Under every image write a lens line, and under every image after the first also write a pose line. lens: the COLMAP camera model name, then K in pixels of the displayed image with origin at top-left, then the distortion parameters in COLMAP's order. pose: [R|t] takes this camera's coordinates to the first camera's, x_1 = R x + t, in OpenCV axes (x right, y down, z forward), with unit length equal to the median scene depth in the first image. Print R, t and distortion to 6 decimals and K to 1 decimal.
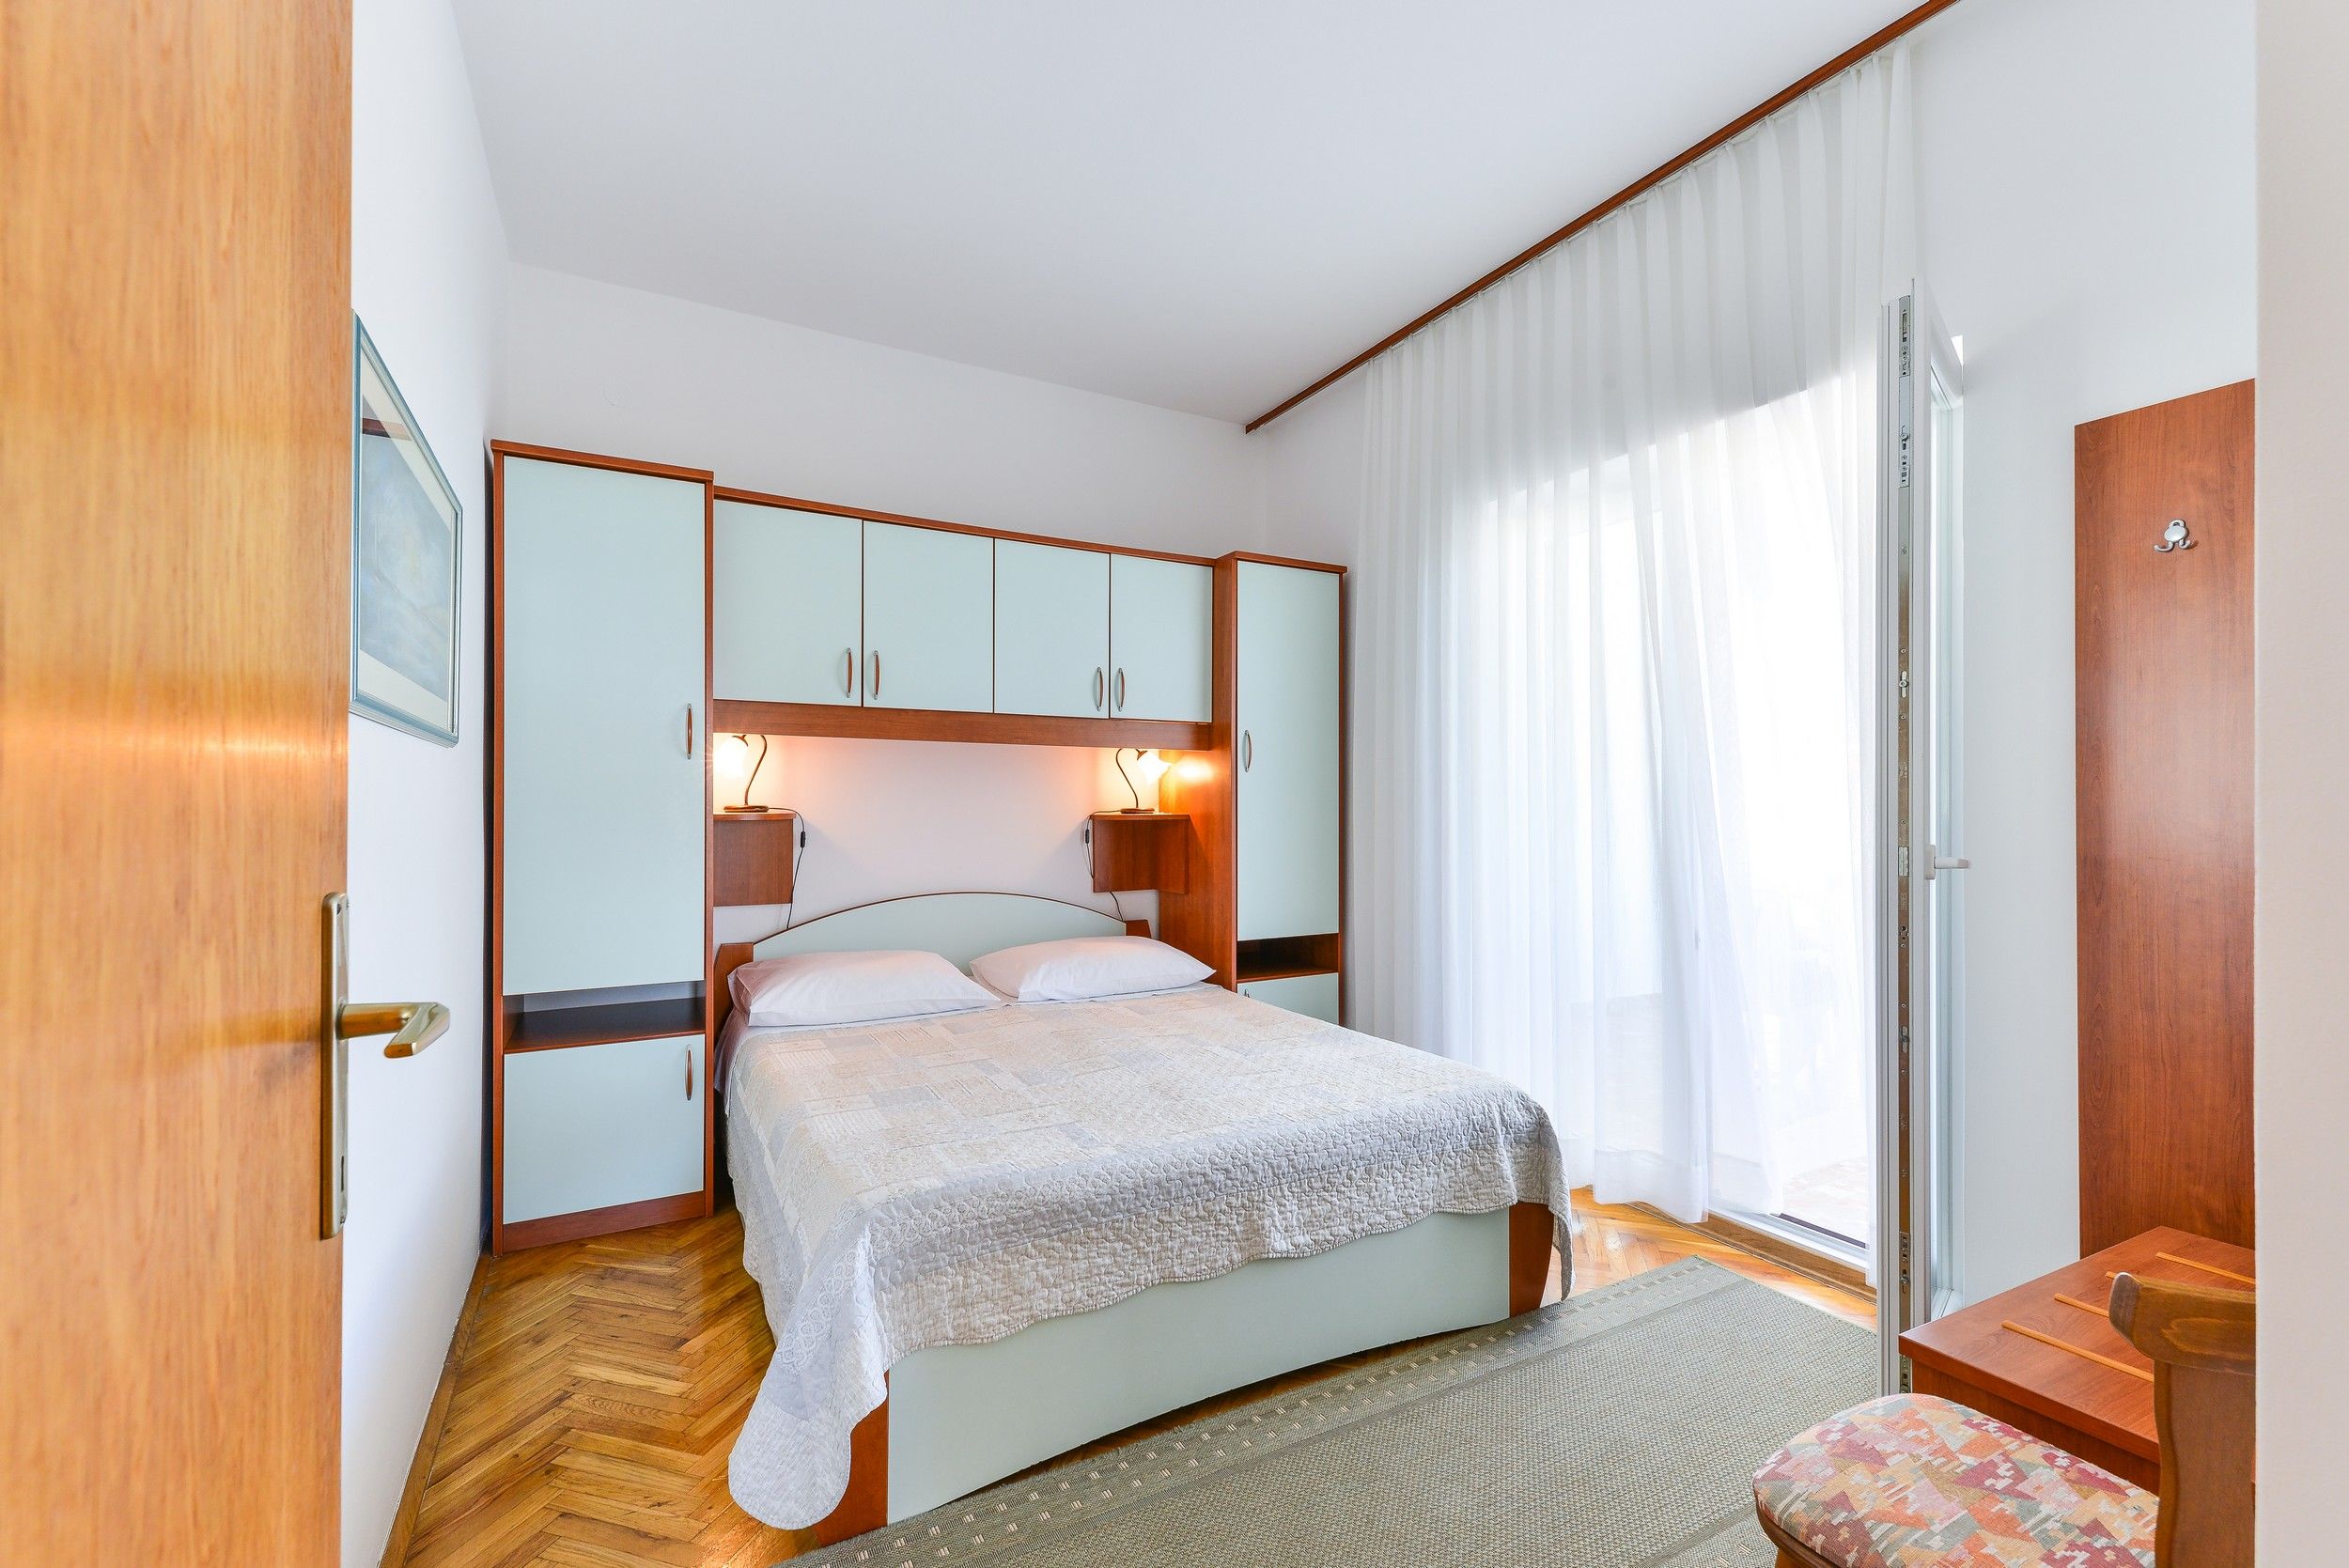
lens RADIAL K [[1017.3, 0, 1172.5], [0, 1017.3, 785.7], [0, 0, 1]] dist [0.003465, 0.000709]
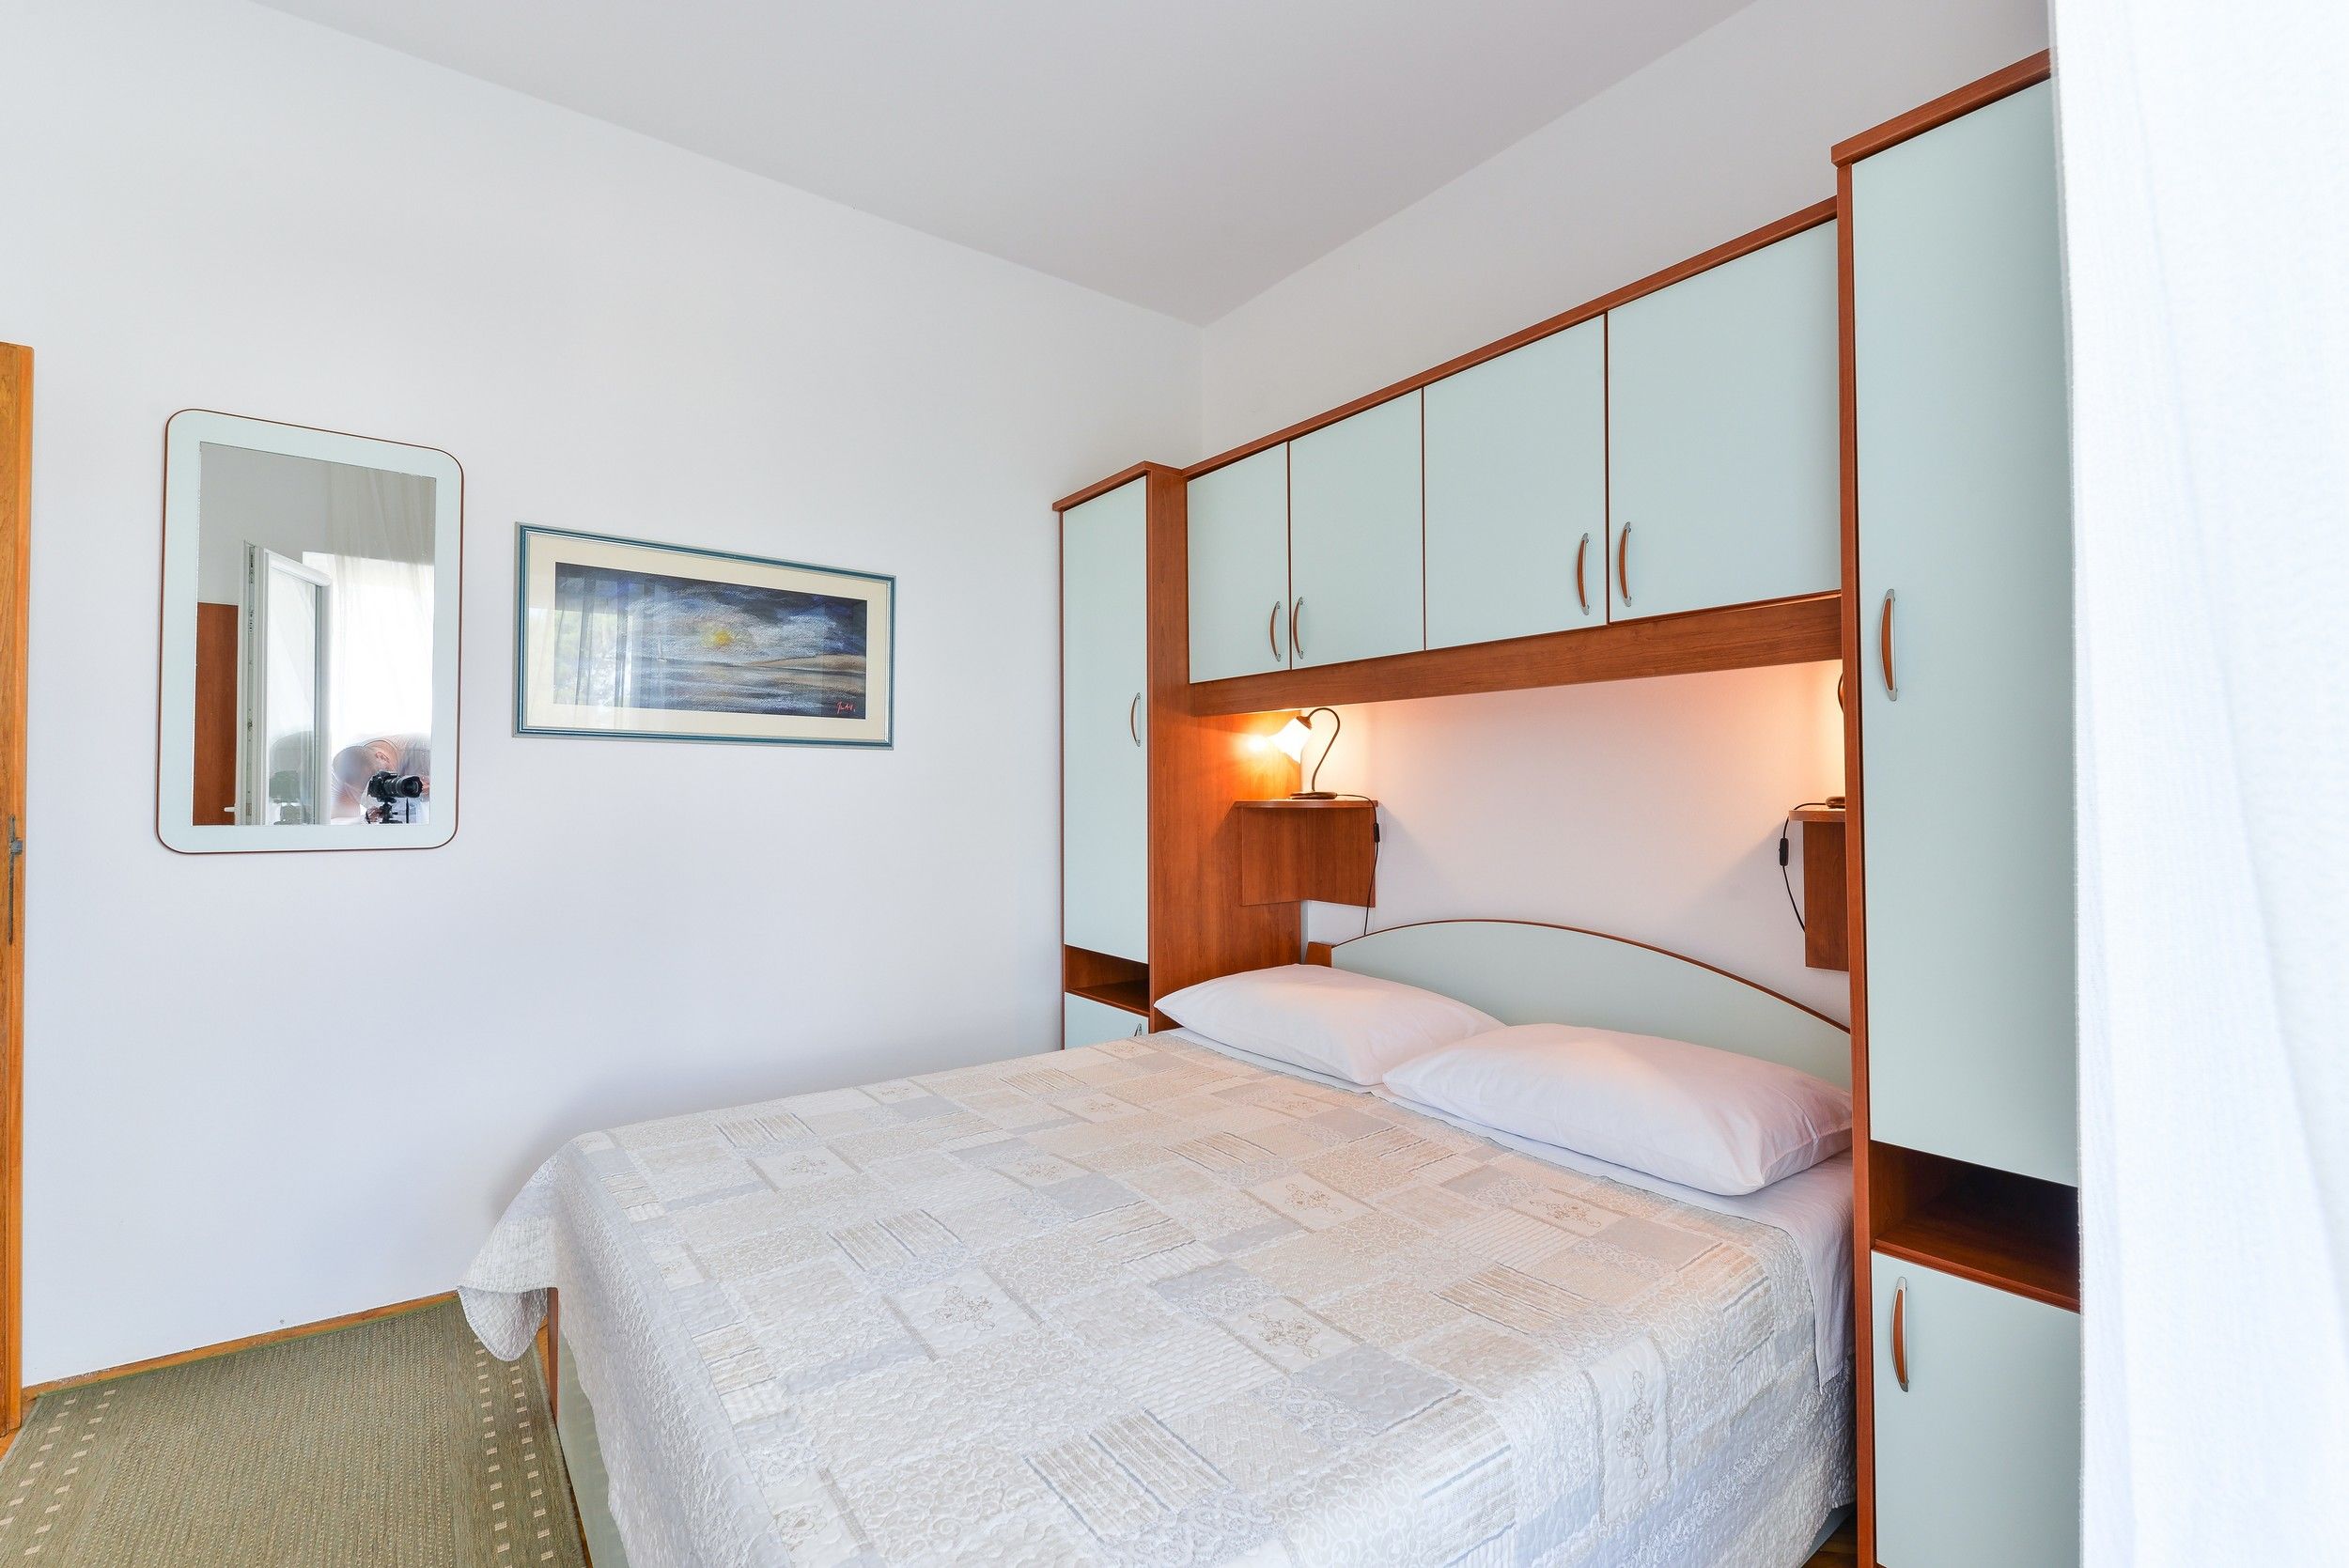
lens RADIAL K [[1017.3, 0, 1172.3], [0, 1017.3, 770.2], [0, 0, 1]] dist [0.003465, 0.000709]
pose [[0.120104, -0.023715, -0.992478, 0.487279], [0.018787, 0.999590, -0.021612, 0.018354], [0.992583, -0.016050, 0.120501, 0.803701]]
